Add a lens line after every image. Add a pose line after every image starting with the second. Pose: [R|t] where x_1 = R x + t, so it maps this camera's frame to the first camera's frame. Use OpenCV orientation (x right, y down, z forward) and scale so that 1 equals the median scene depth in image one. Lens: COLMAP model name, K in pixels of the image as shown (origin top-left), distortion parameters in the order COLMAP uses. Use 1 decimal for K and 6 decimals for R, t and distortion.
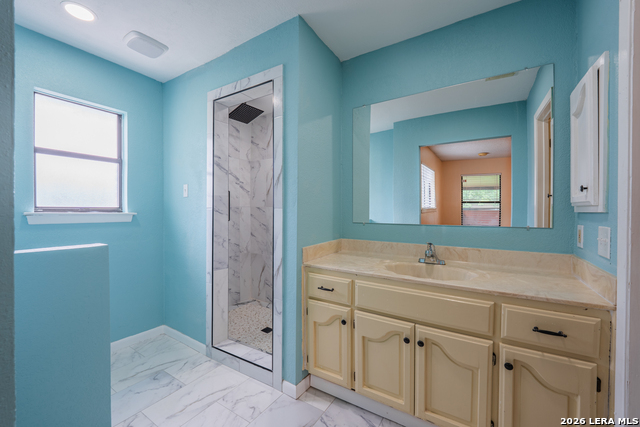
lens RADIAL K [[261.8, 0, 318.5], [0, 261.8, 213.0], [0, 0, 1]] dist [-0.003578, -0.000688]
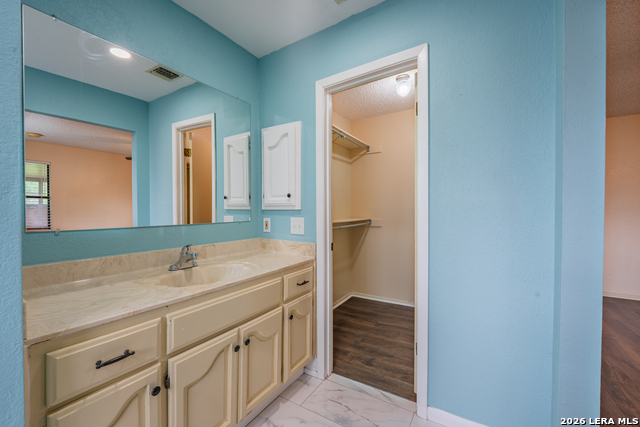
lens RADIAL K [[261.8, 0, 318.5], [0, 261.8, 213.0], [0, 0, 1]] dist [-0.003578, -0.000688]
pose [[-0.006388, -0.017193, 0.999832, -0.511299], [0.007873, 0.999820, 0.017243, -0.006428], [-0.999949, 0.007982, -0.006251, 0.622646]]
